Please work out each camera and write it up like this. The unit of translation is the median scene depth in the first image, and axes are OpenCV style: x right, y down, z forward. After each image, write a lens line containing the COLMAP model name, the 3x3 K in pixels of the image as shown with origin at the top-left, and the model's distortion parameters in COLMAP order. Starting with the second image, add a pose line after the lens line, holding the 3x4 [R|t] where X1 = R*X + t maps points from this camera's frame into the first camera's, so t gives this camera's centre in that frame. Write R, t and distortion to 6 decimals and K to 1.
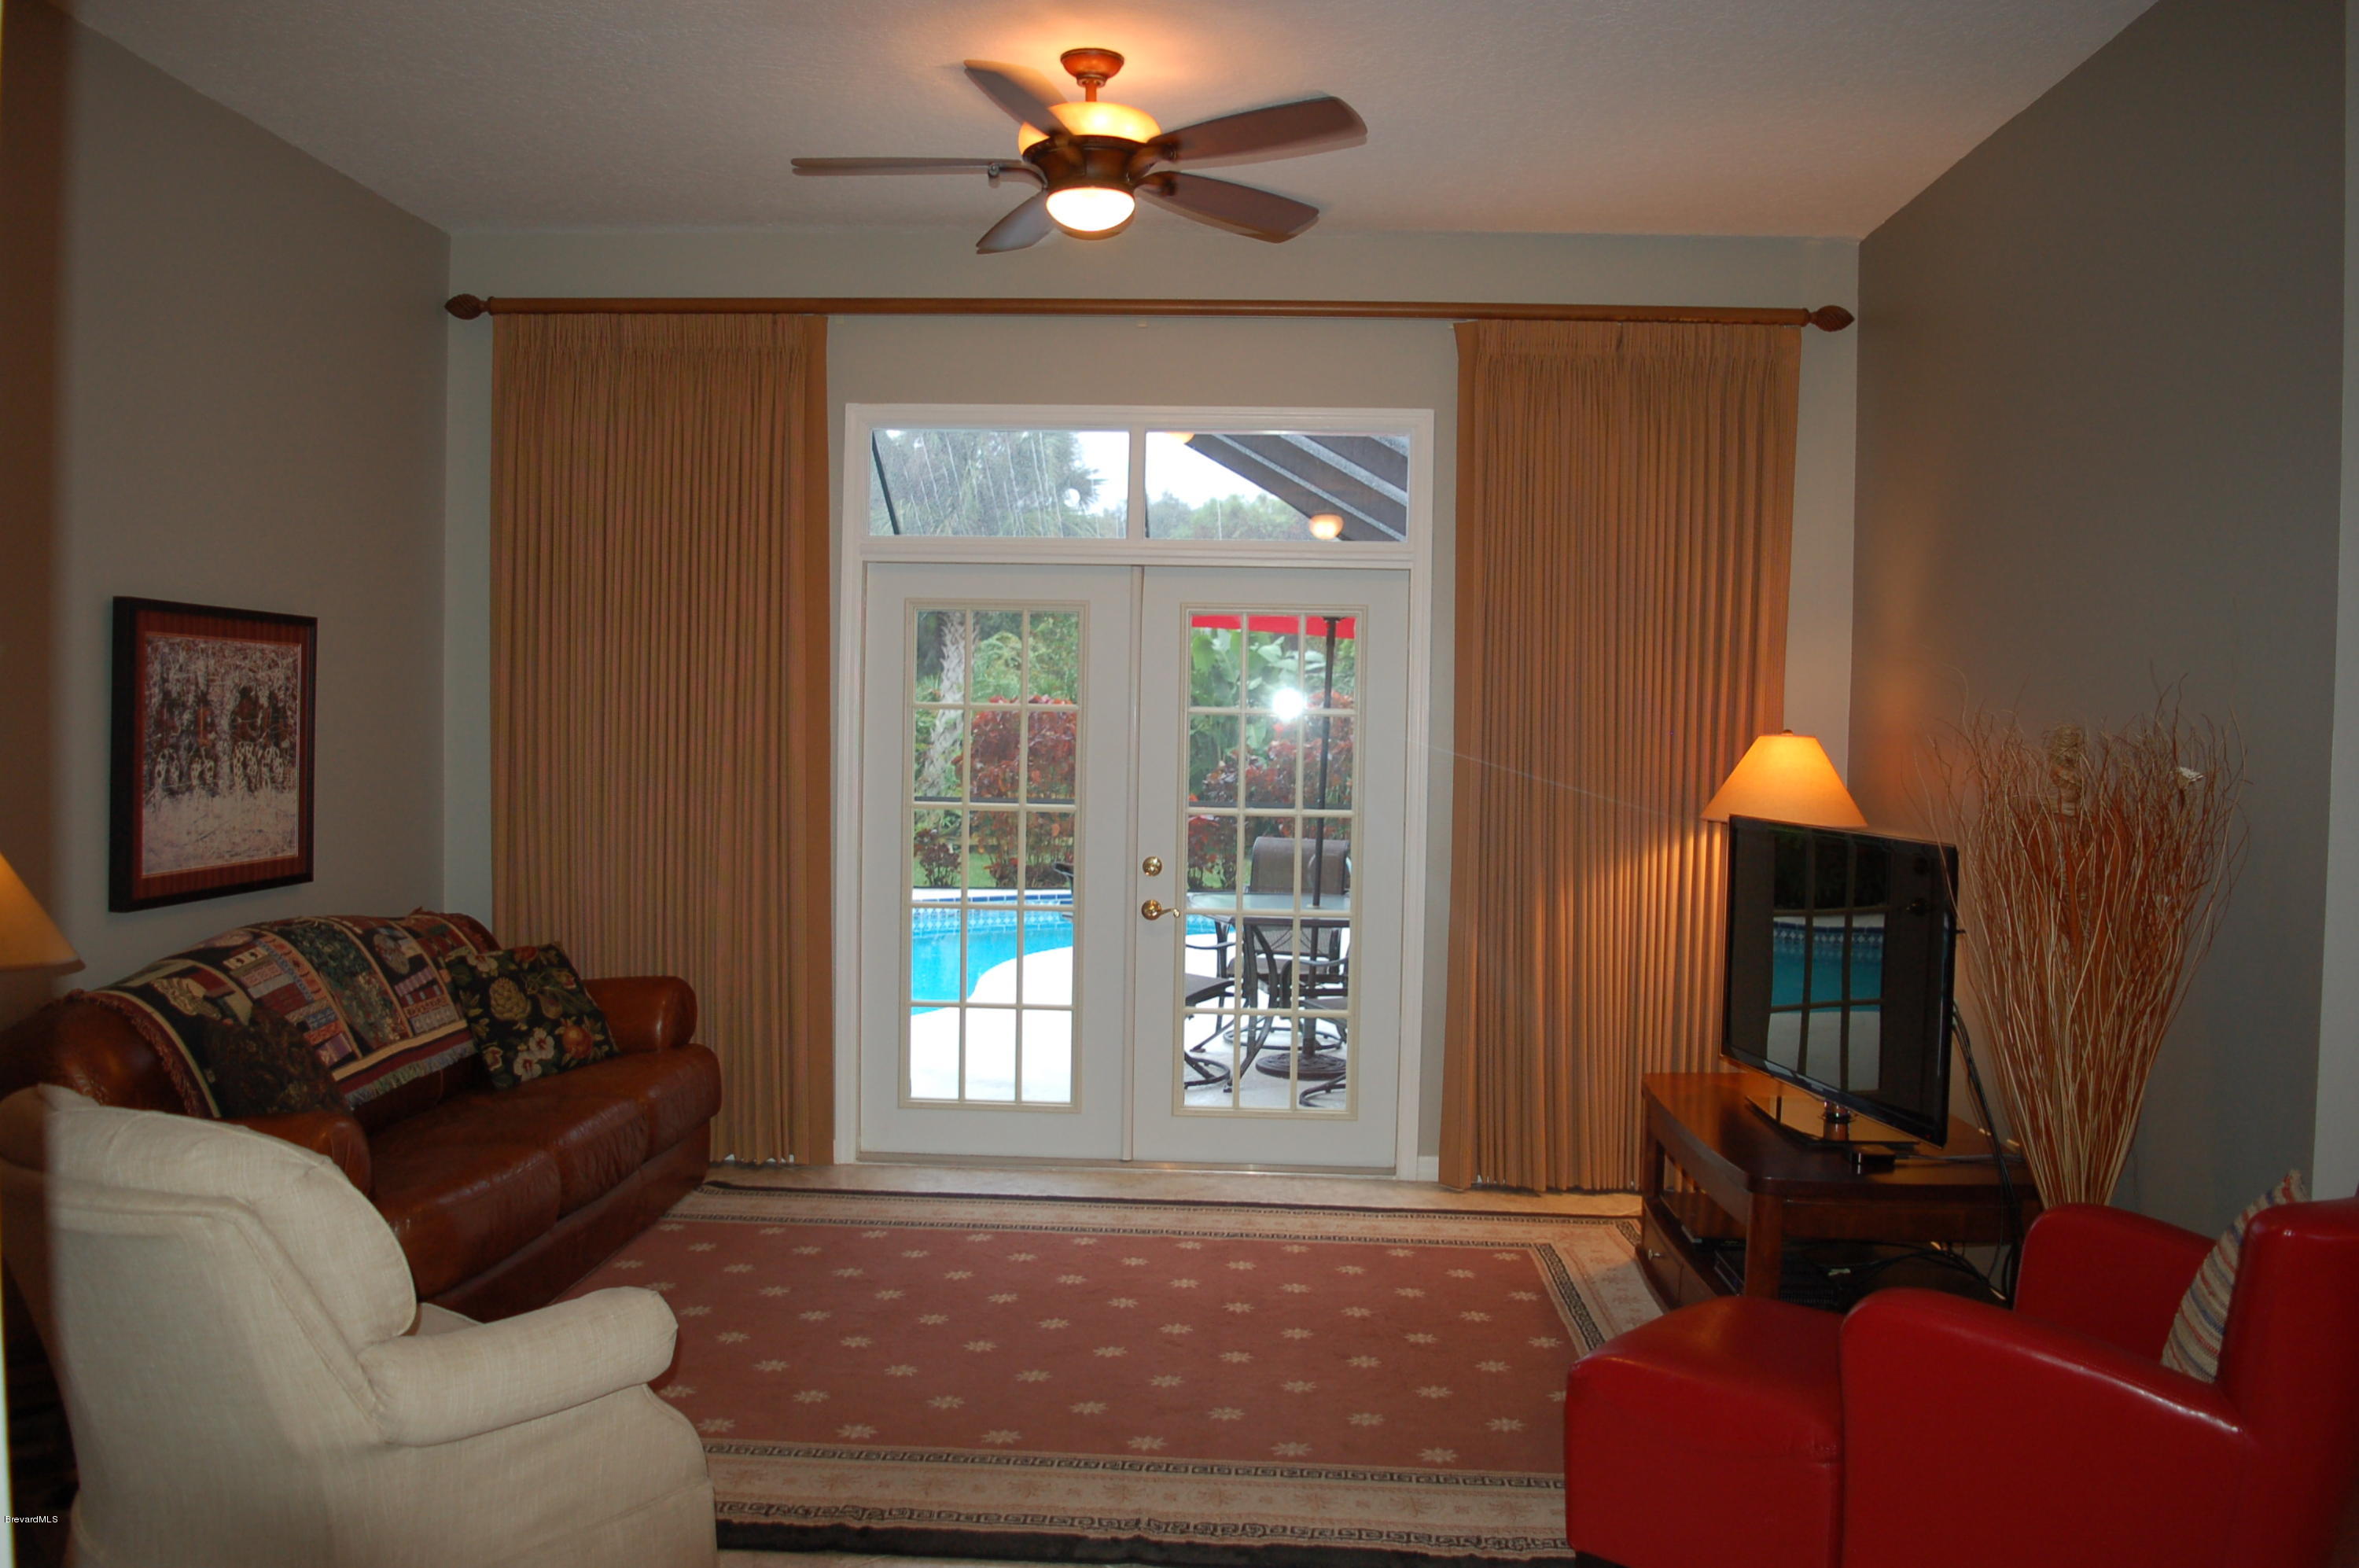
lens RADIAL K [[1853.5, 0, 1179.5], [0, 1853.5, 784.0], [0, 0, 1]] dist [-0.094065, 0.016342]
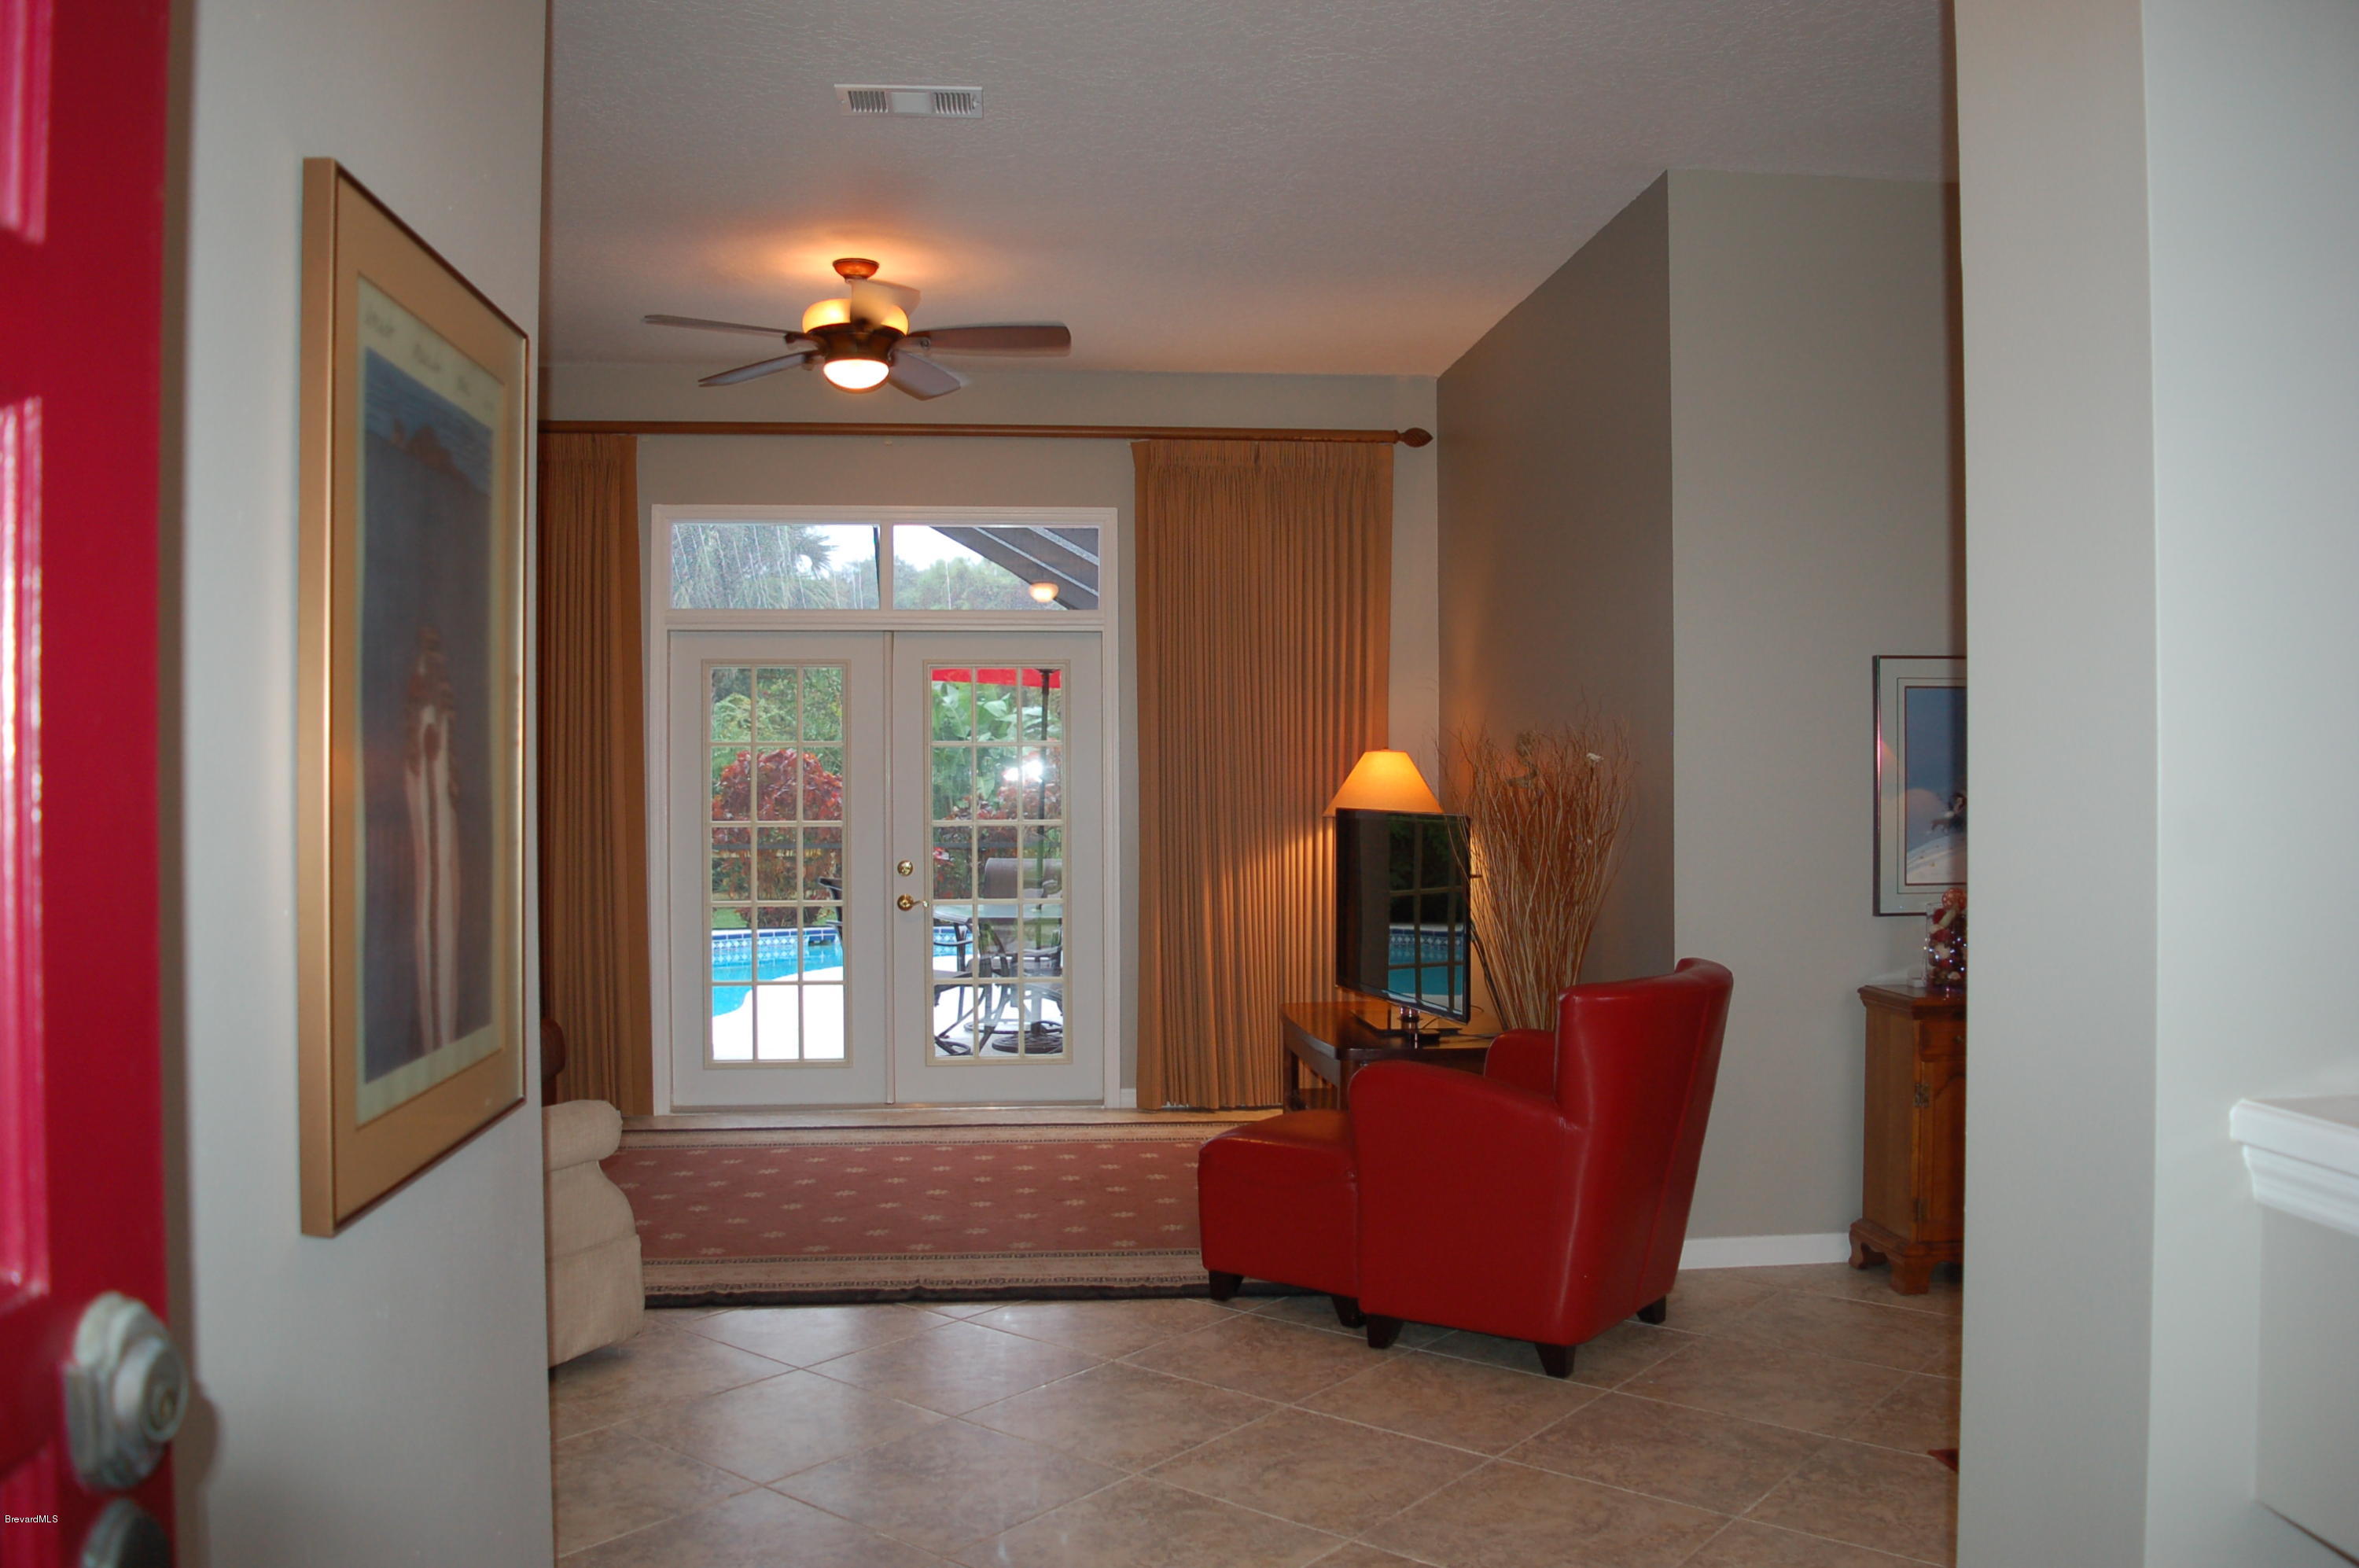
lens RADIAL K [[1853.5, 0, 1179.5], [0, 1853.5, 784.0], [0, 0, 1]] dist [-0.094065, 0.016342]
pose [[0.989237, -0.021874, 0.144680, -0.011155], [0.026431, 0.999211, -0.029647, 0.030819], [-0.143917, 0.033152, 0.989034, -0.288139]]
